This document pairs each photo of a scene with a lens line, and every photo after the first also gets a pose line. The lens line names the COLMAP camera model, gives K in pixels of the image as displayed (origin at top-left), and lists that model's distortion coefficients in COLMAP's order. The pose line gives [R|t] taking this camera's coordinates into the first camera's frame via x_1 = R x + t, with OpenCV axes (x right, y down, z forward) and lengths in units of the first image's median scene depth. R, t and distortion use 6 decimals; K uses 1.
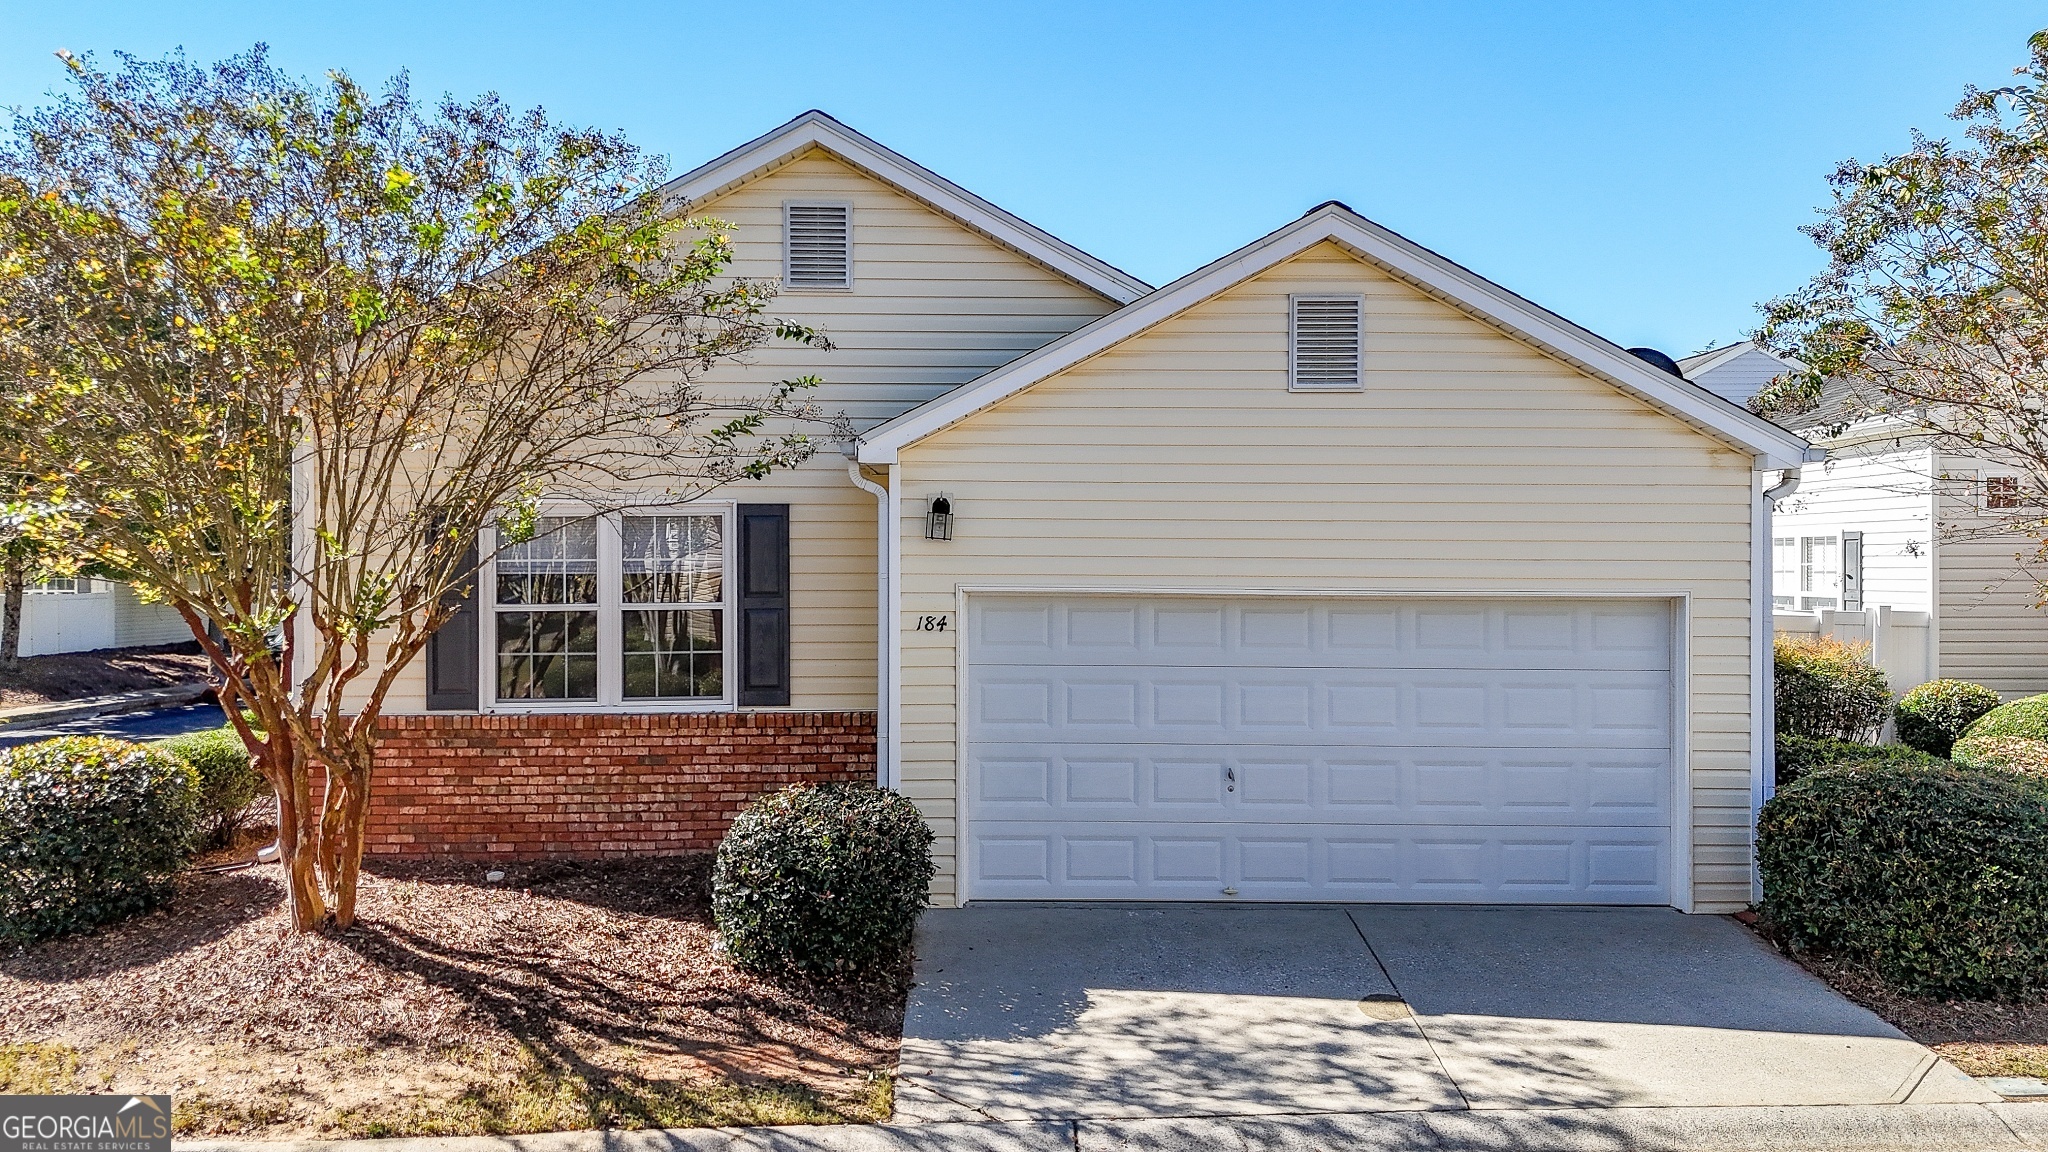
lens RADIAL K [[1515.2, 0, 1024.0], [0, 1515.2, 576.0], [0, 0, 1]] dist [0.100317, -0.116779]
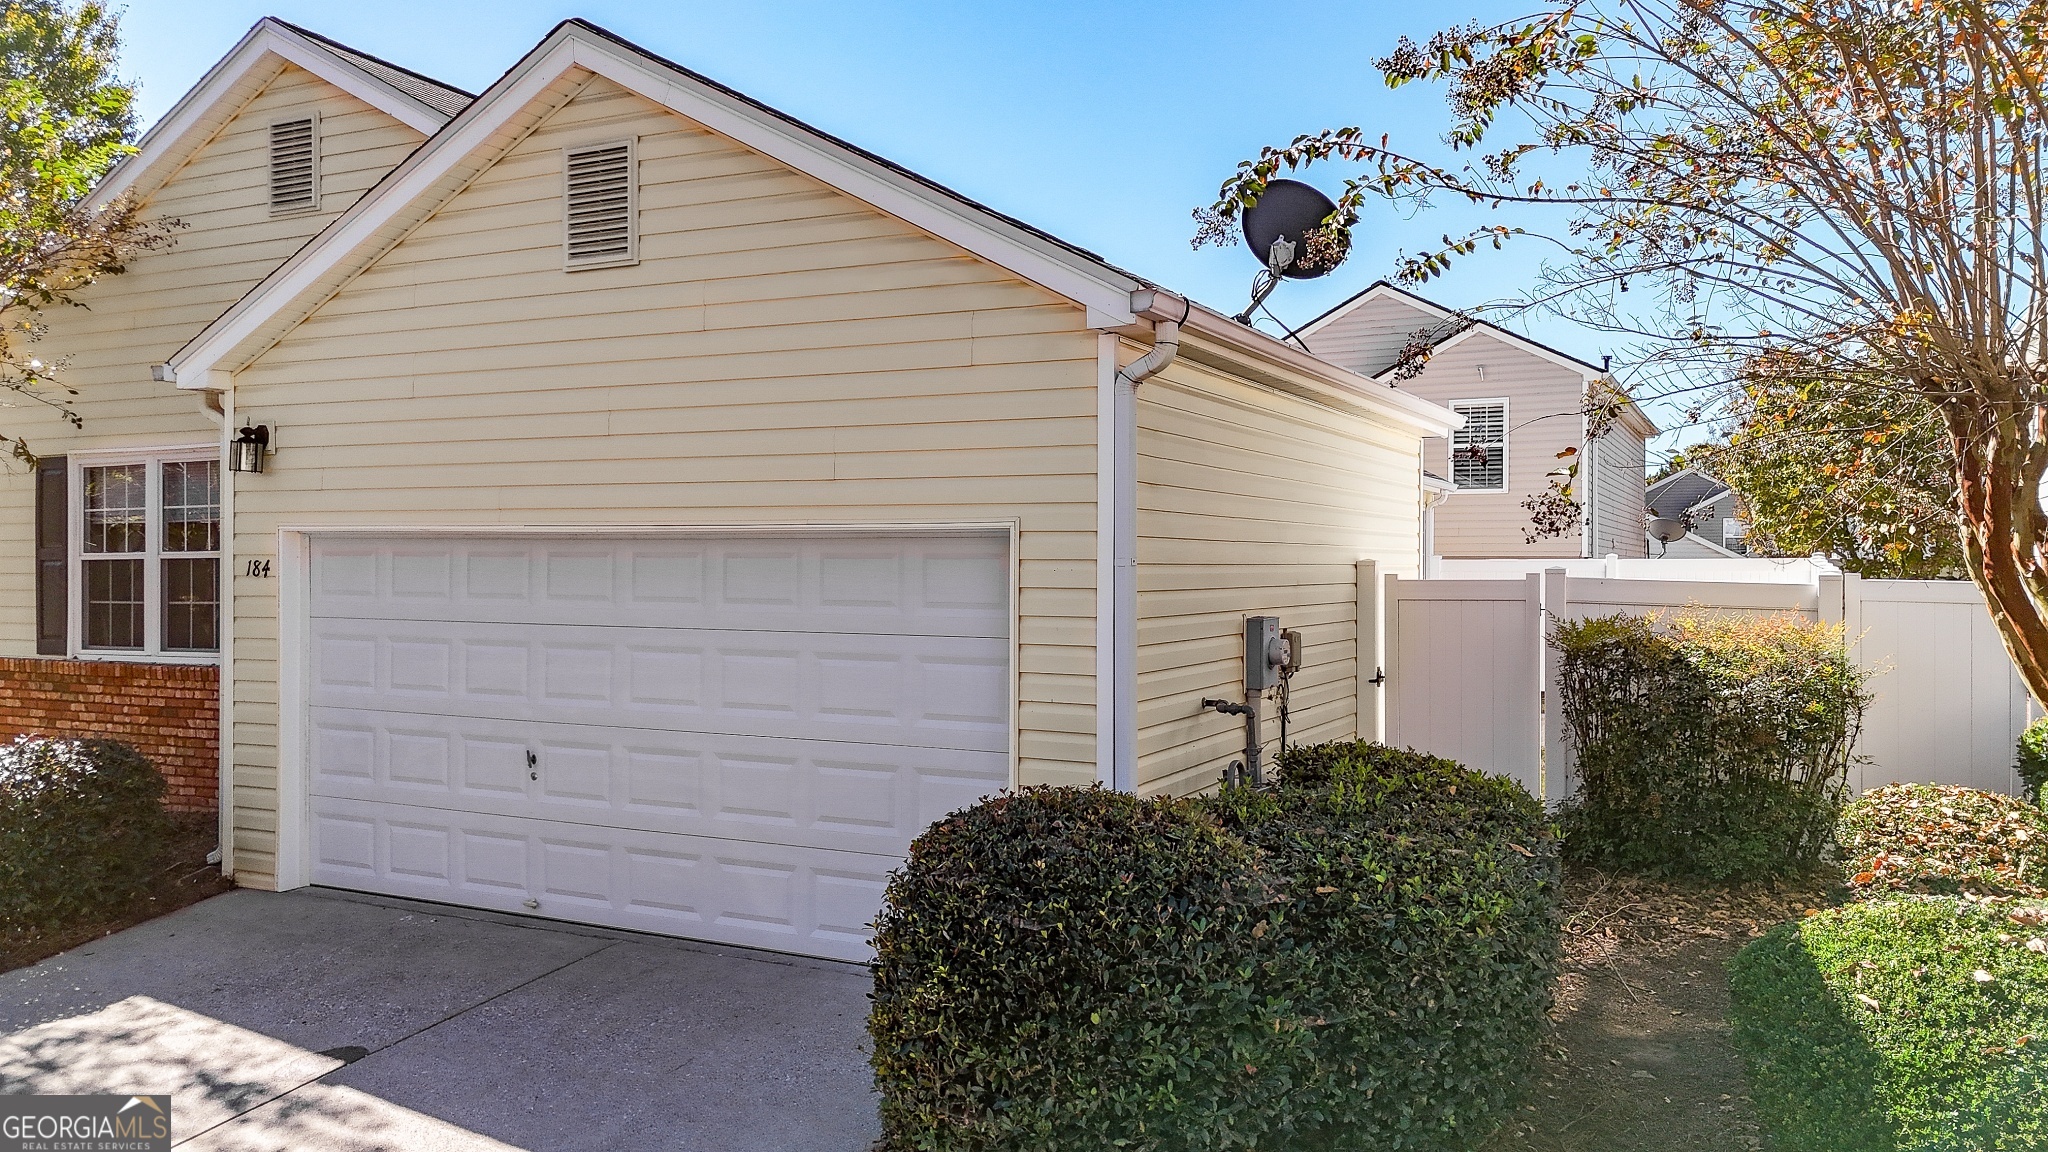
lens RADIAL K [[1515.2, 0, 1024.0], [0, 1515.2, 576.0], [0, 0, 1]] dist [0.100317, -0.116779]
pose [[0.879075, 0.002742, -0.476676, 0.746145], [-0.002490, 0.999996, 0.001159, 0.032902], [0.476678, 0.000168, 0.879078, 0.413898]]
